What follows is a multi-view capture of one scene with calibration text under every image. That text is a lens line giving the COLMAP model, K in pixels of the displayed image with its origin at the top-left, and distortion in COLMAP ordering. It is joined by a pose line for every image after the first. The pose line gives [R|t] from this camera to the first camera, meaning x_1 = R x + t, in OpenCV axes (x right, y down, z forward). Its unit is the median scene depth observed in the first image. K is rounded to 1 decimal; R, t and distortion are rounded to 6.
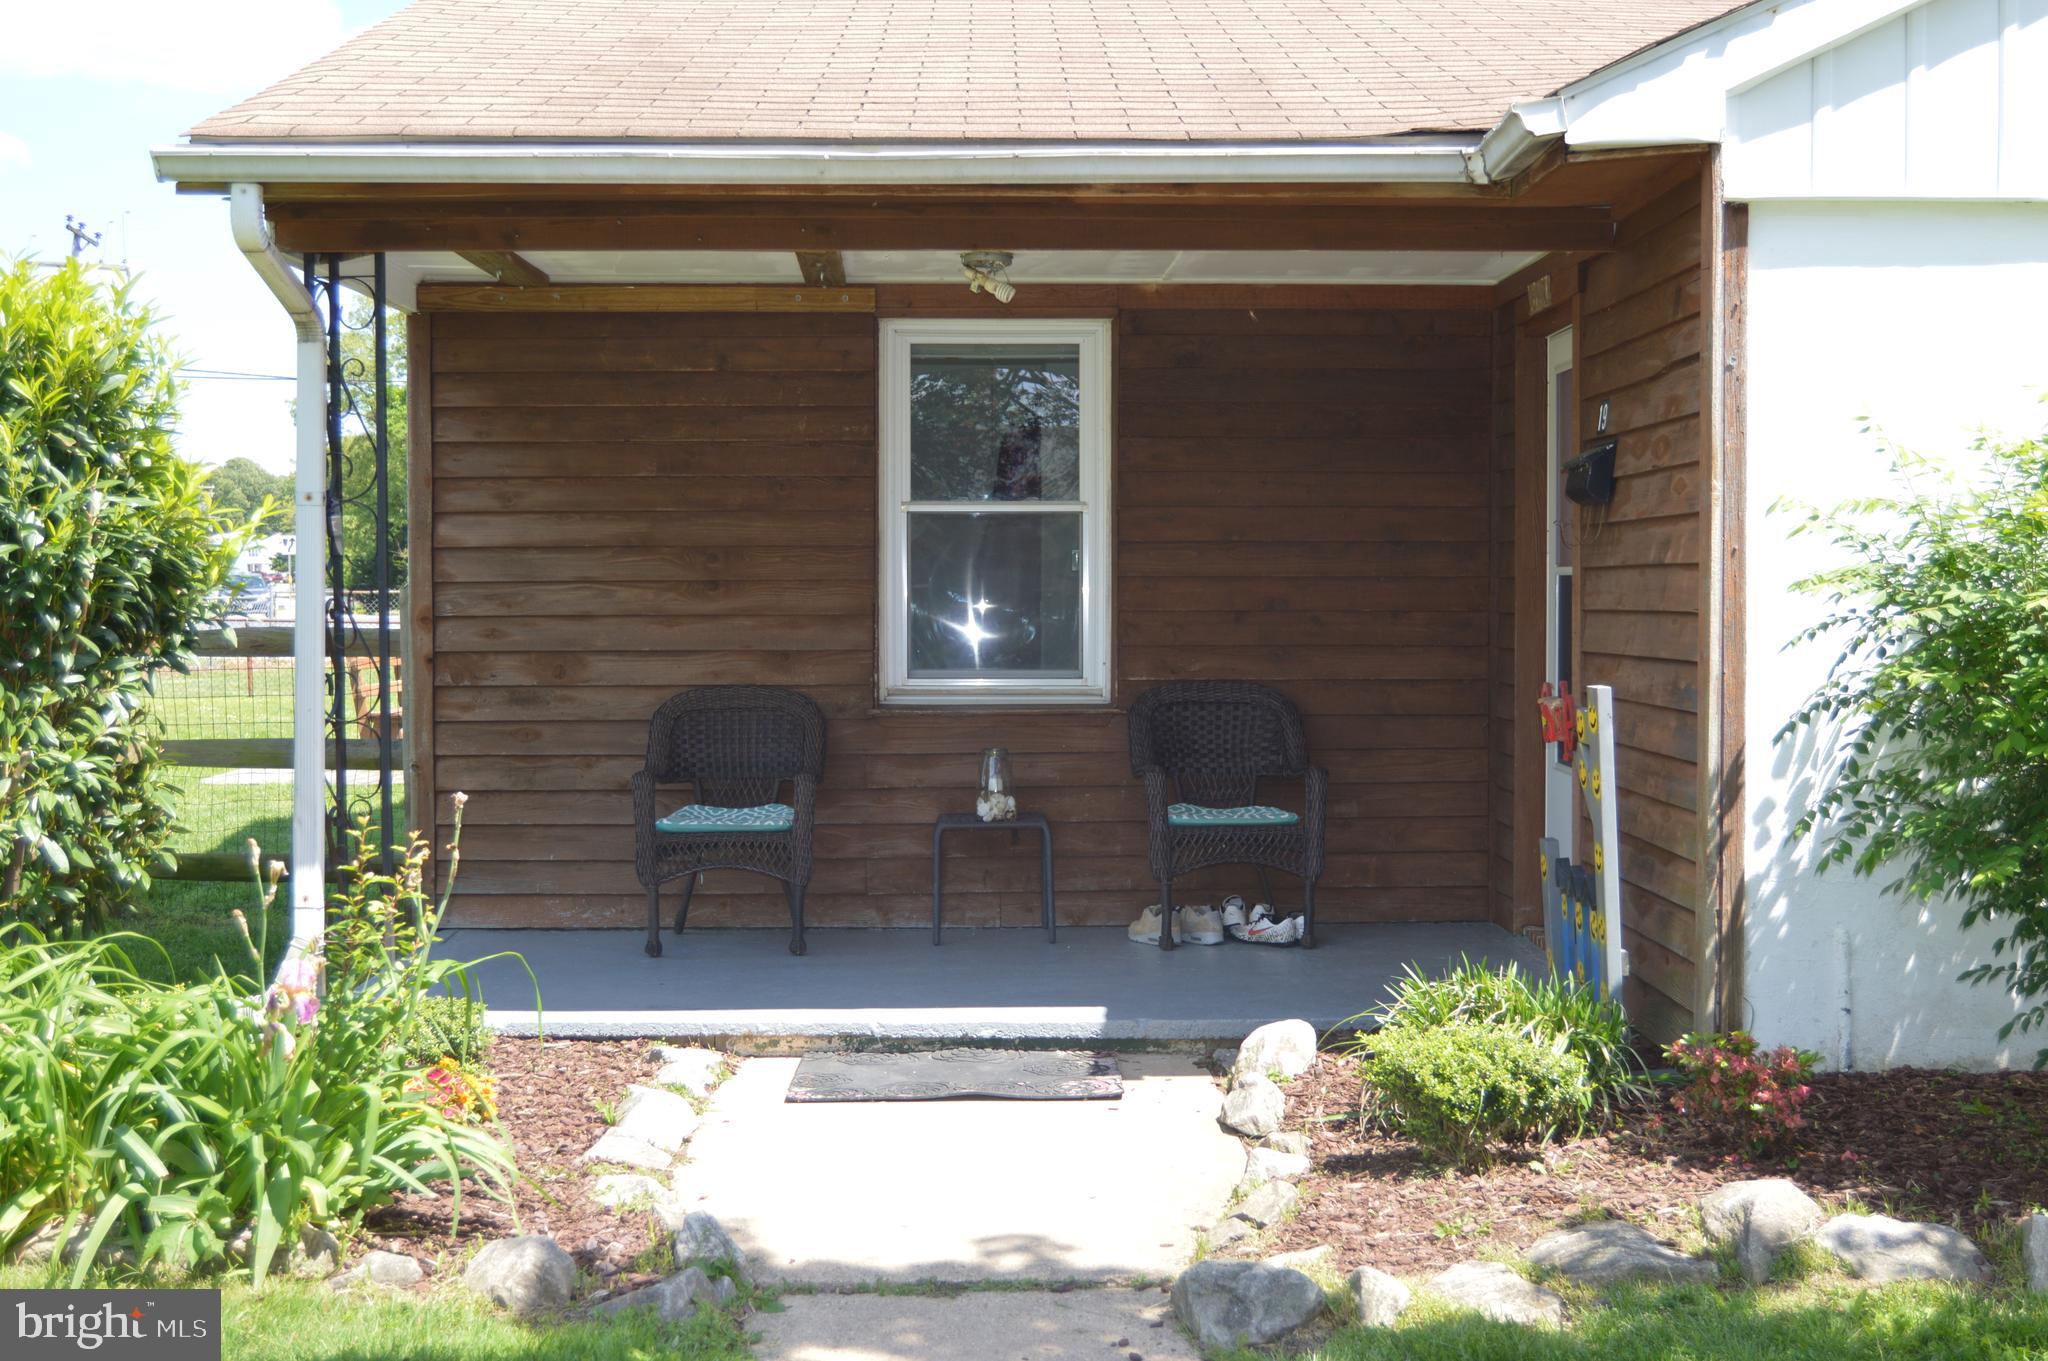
lens RADIAL K [[2452.9, 0, 1024.0], [0, 2452.9, 680.5], [0, 0, 1]] dist [-0.117186, 0.008954]
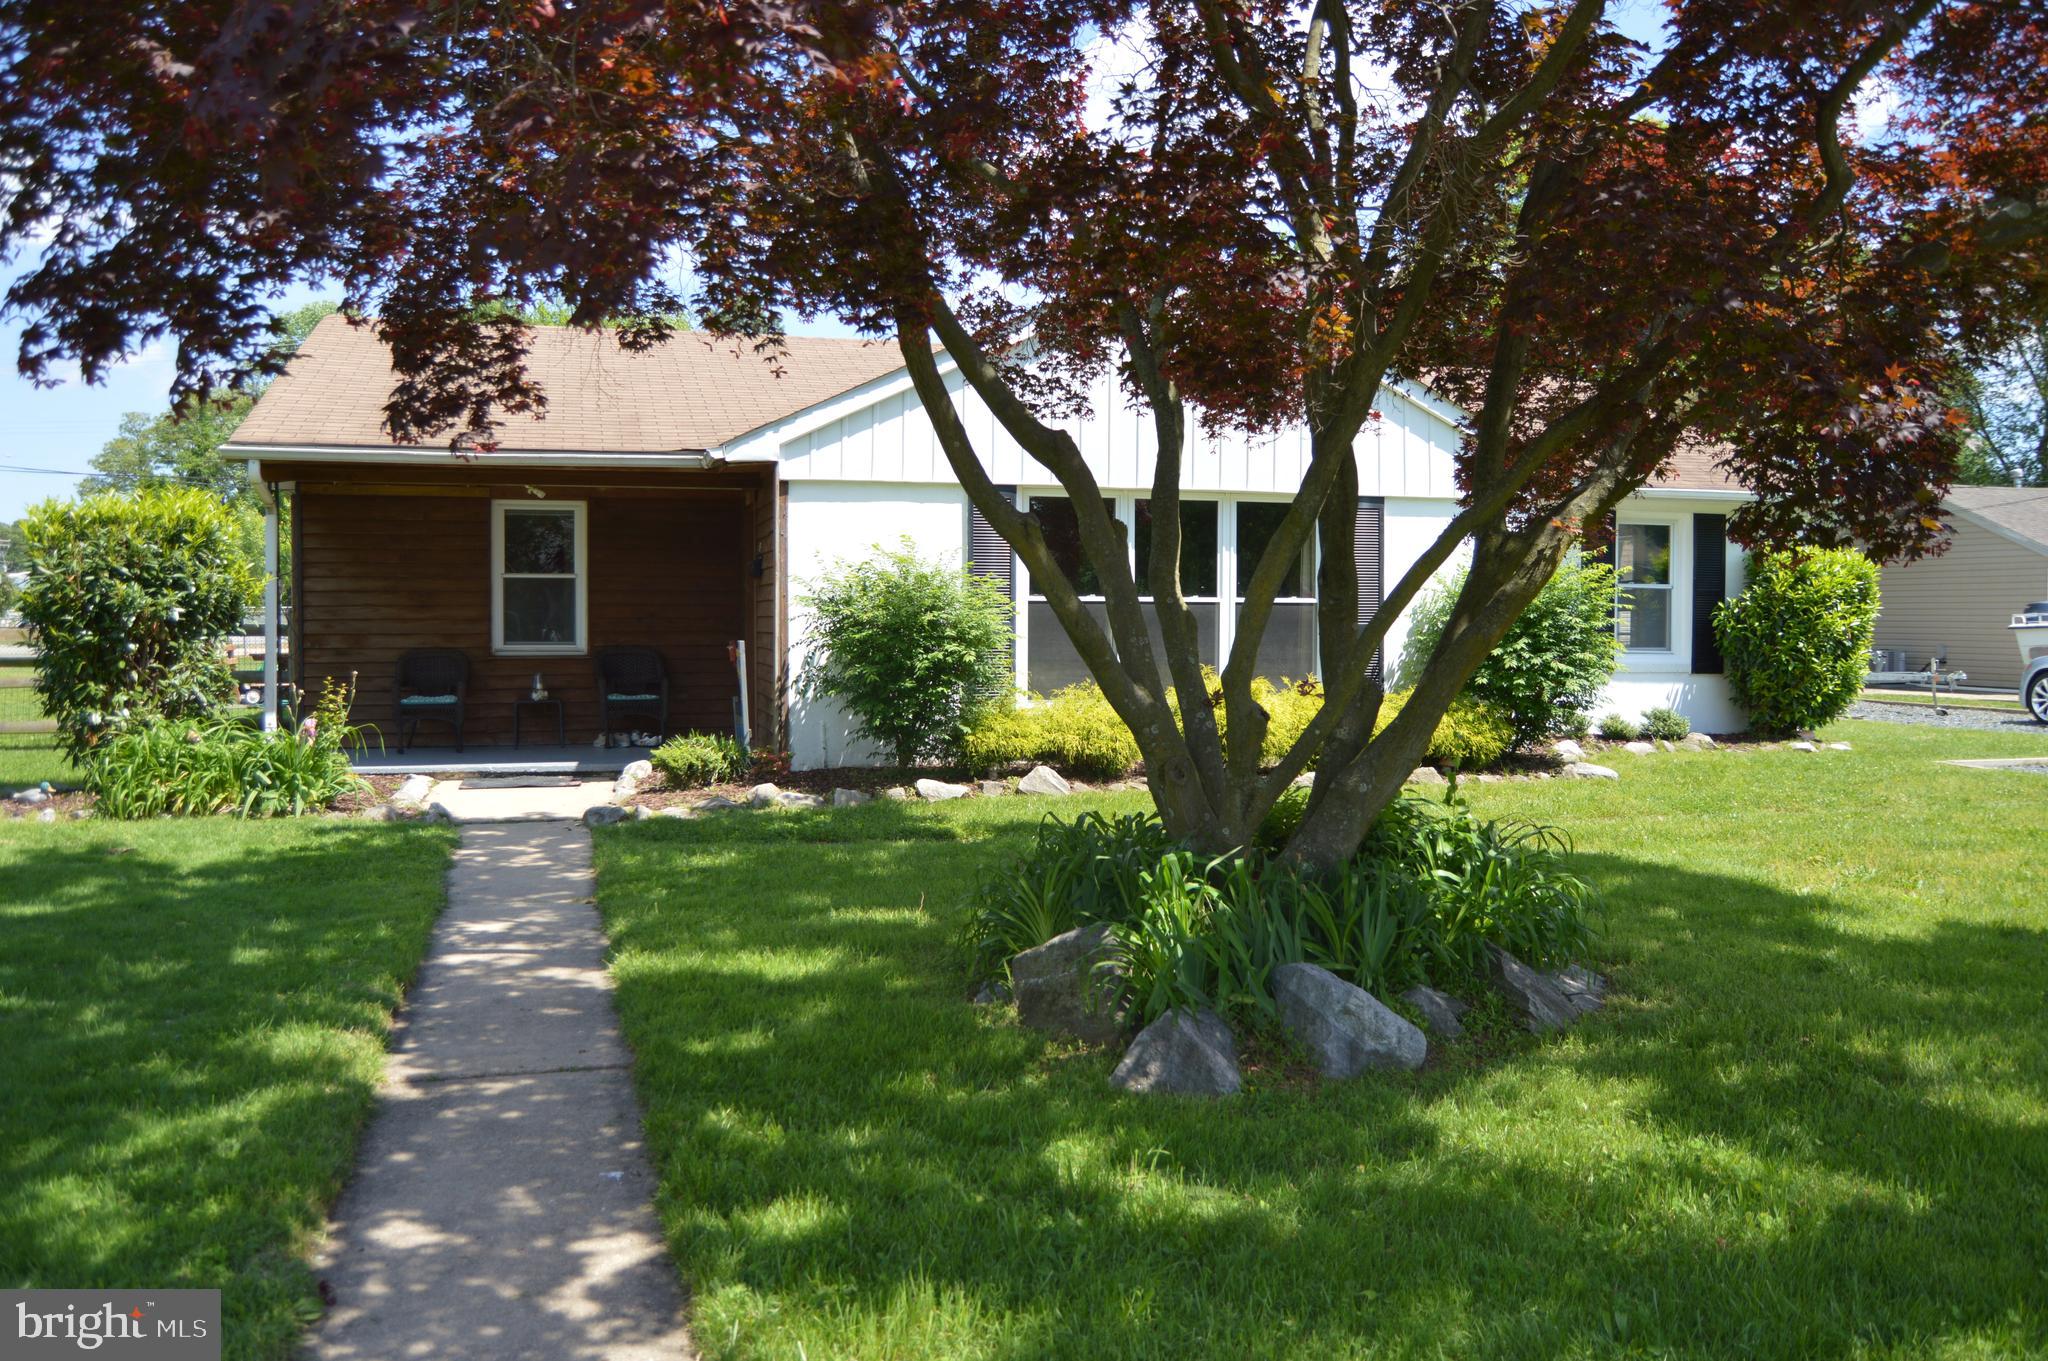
lens RADIAL K [[1630.5, 0, 1024.0], [0, 1630.5, 680.5], [0, 0, 1]] dist [-0.102912, 0.053325]
pose [[0.966162, -0.006217, 0.257860, 0.058791], [0.005347, 0.999977, 0.004074, 0.045746], [-0.257880, -0.002557, 0.966174, -1.042385]]
